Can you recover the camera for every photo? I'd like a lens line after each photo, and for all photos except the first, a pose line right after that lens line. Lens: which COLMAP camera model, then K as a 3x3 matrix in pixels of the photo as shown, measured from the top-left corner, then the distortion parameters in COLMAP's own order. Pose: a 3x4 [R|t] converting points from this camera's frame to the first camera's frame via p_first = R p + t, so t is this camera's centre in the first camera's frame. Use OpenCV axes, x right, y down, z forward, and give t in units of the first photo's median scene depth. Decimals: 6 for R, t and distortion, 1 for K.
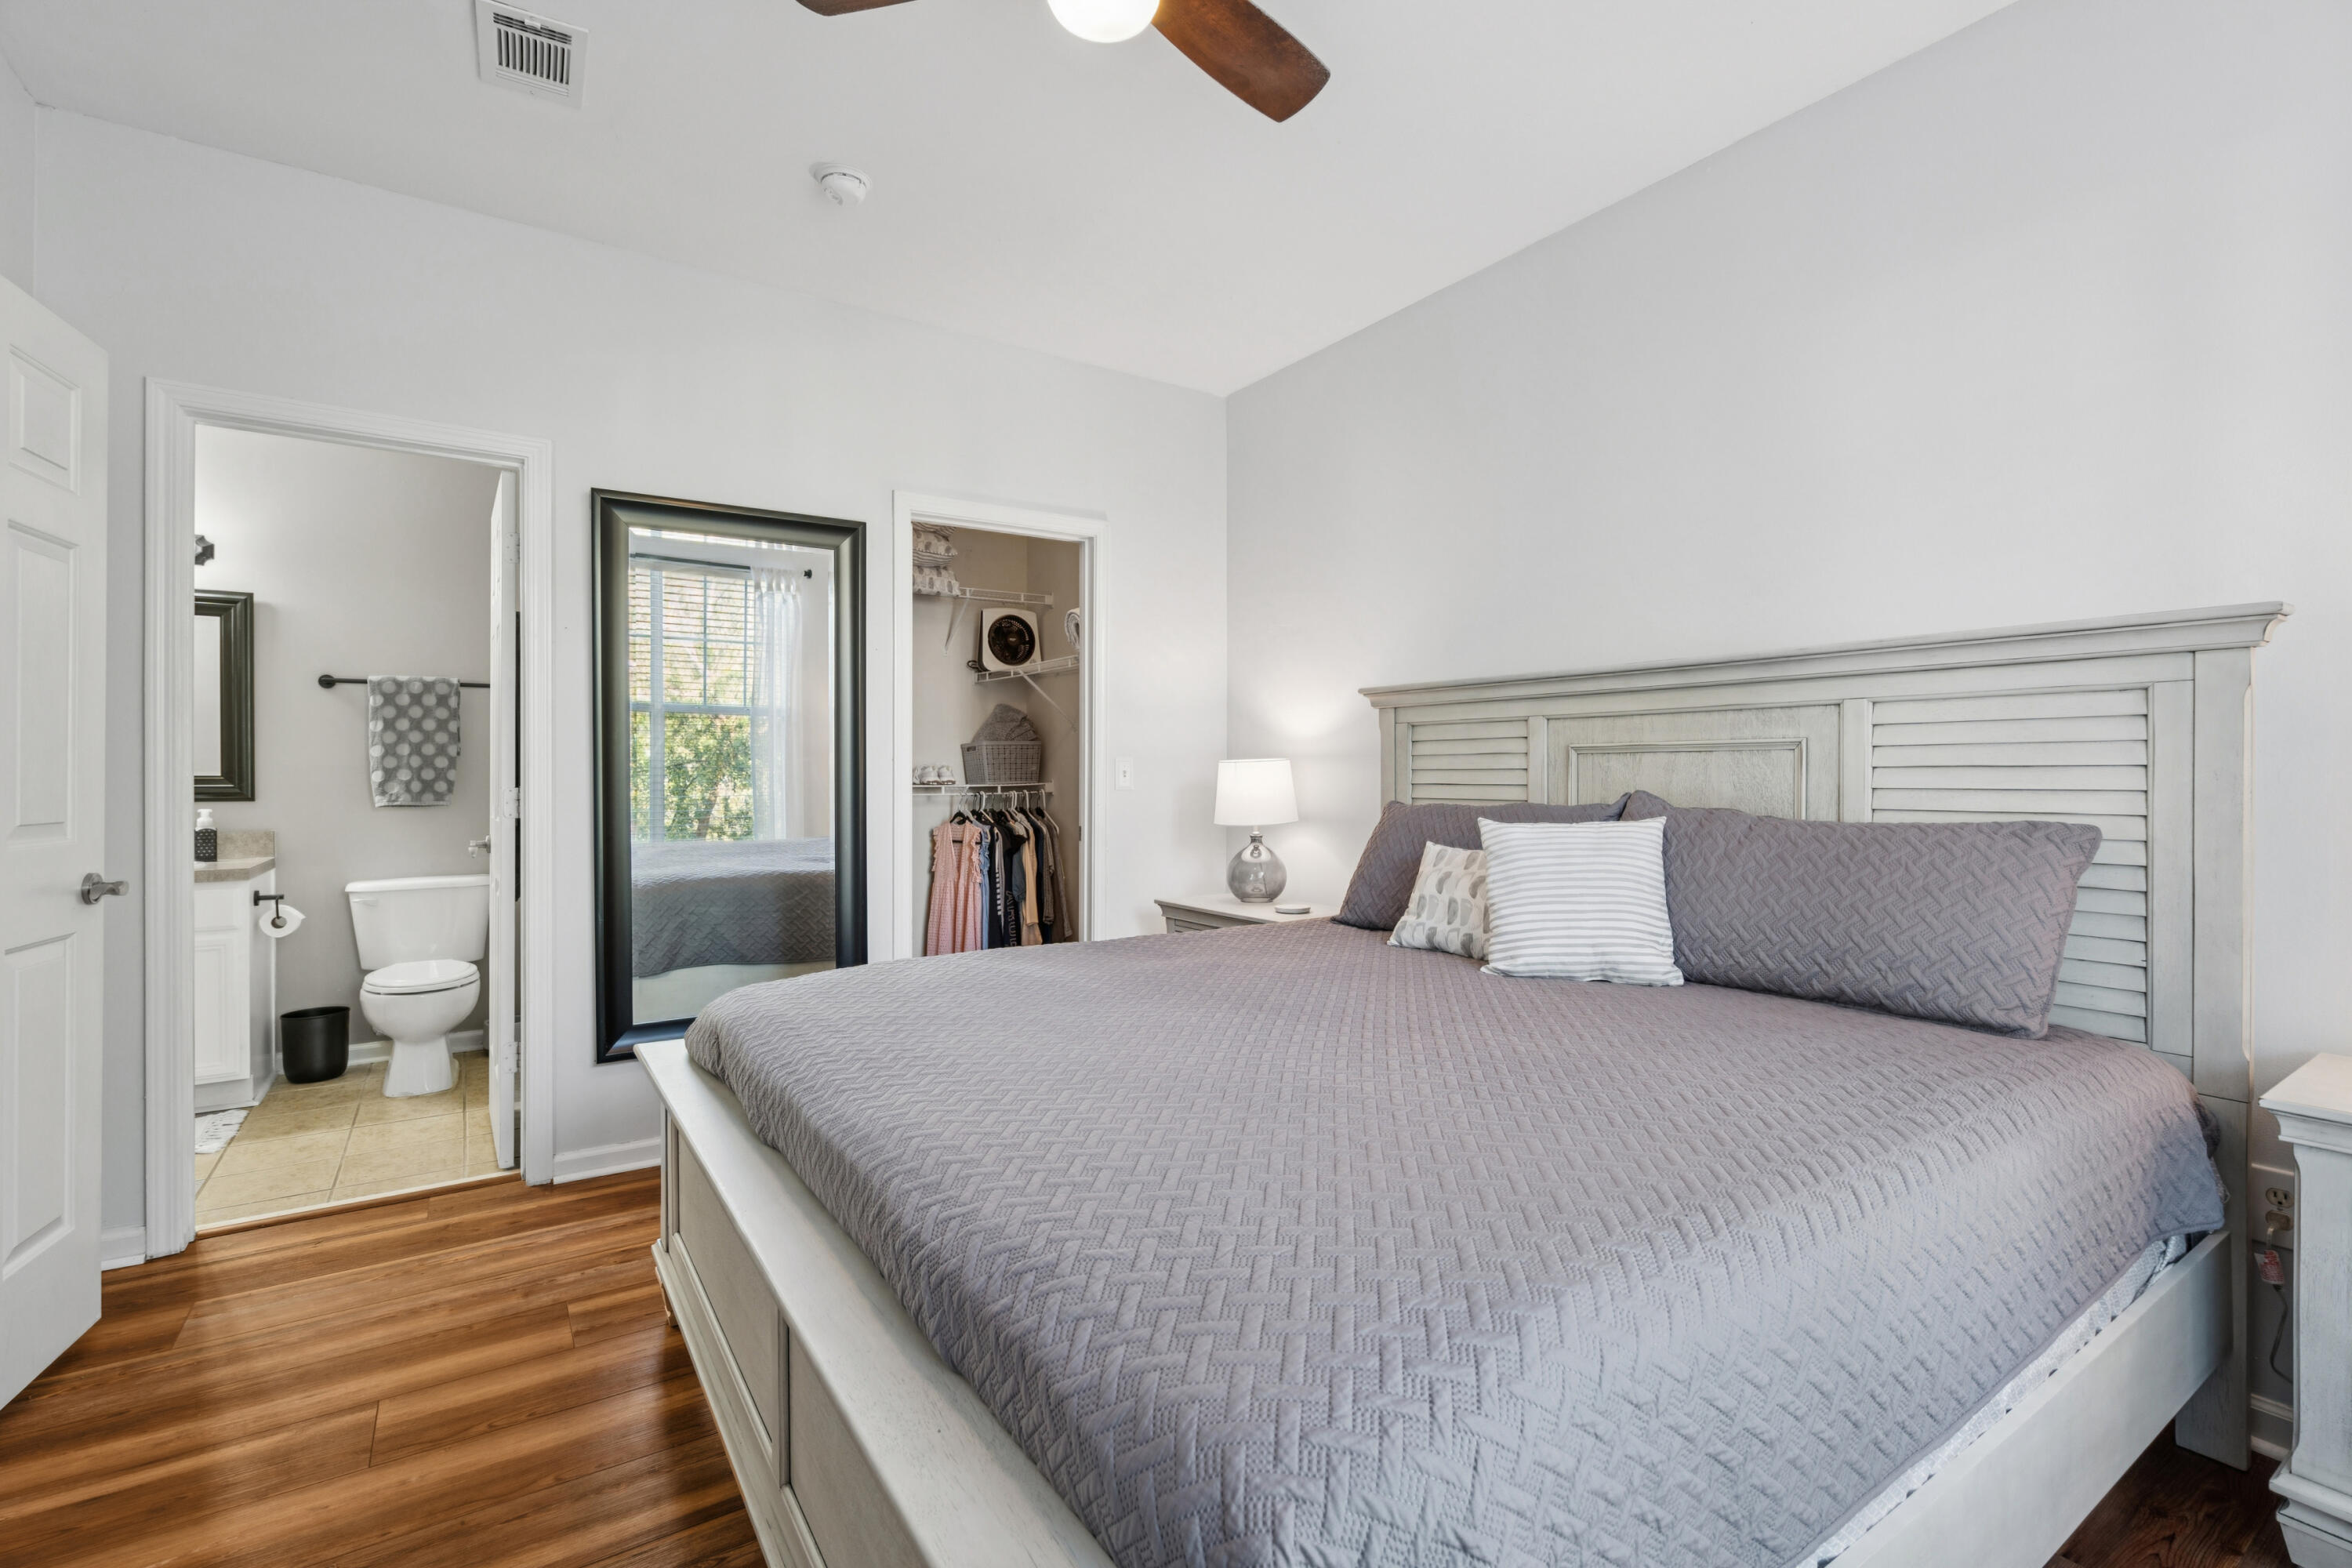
lens RADIAL K [[1063.9, 0, 1179.3], [0, 1063.9, 777.5], [0, 0, 1]] dist [-0.000009, -0.000011]
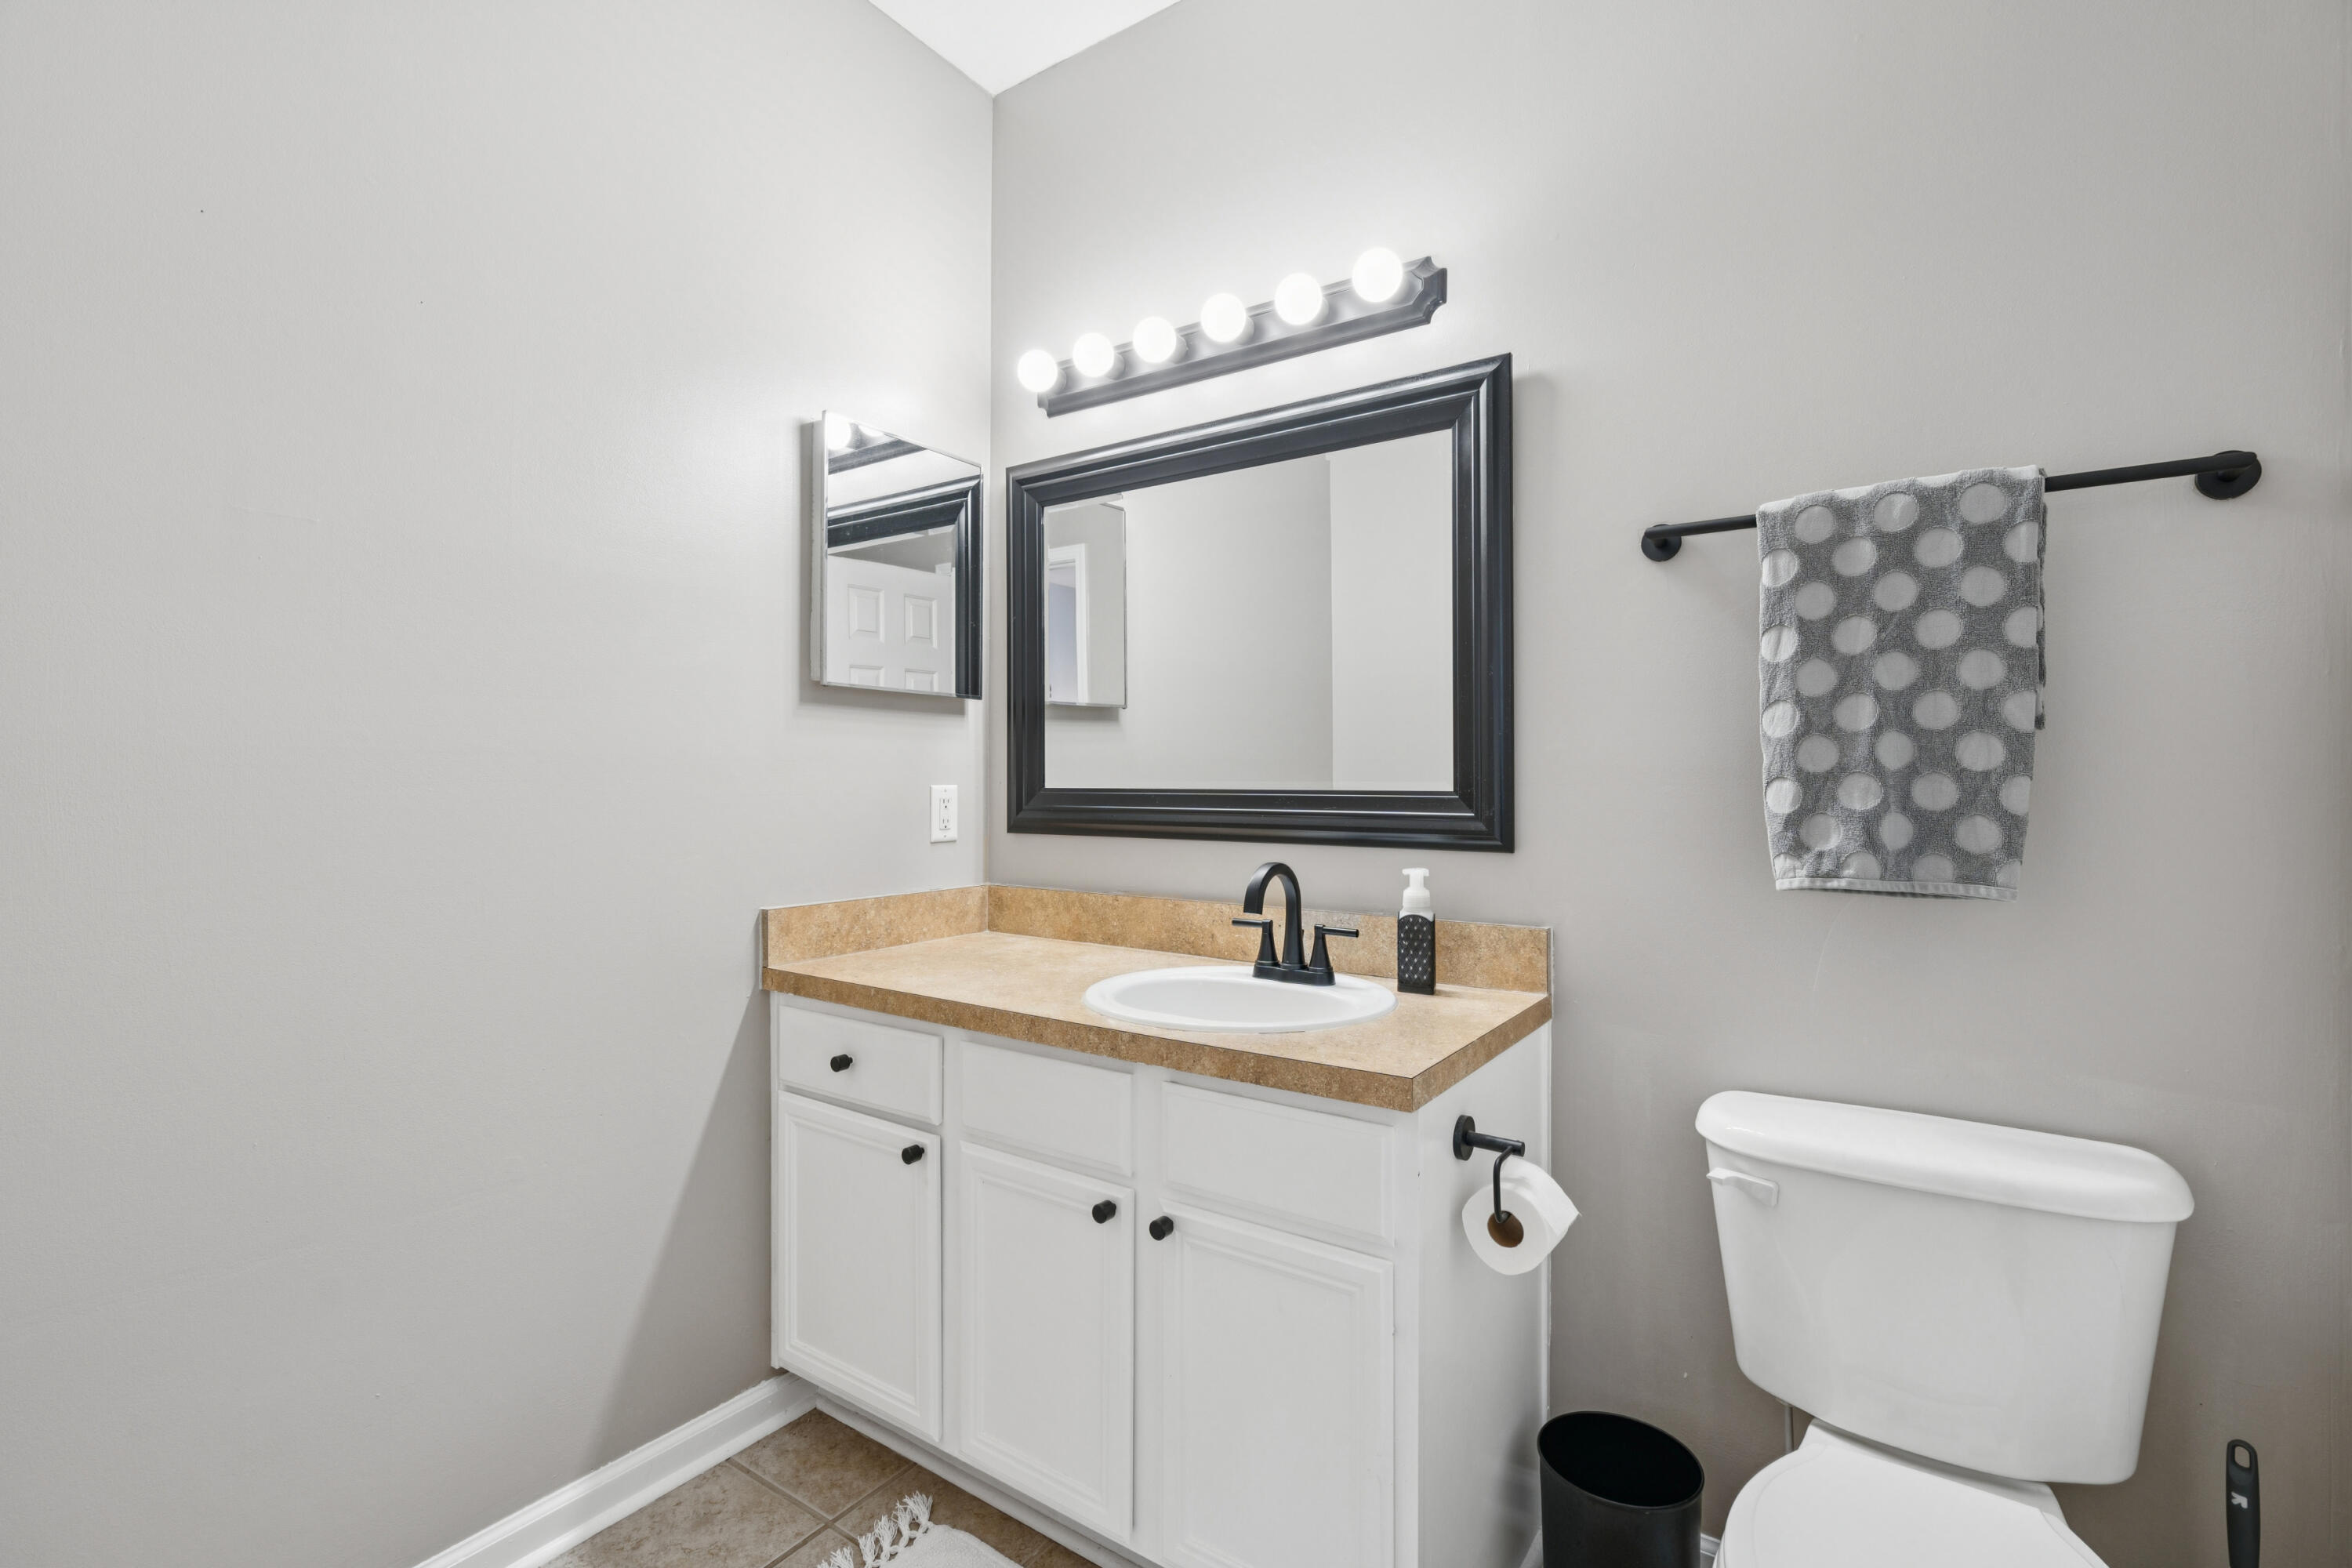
lens RADIAL K [[1063.9, 0, 1172.4], [0, 1063.9, 771.3], [0, 0, 1]] dist [-0.000009, -0.000011]
pose [[0.360317, -0.000752, -0.932830, -0.512560], [0.000310, 1.000000, -0.000686, -0.009145], [0.932830, -0.000042, 0.360317, 0.702765]]
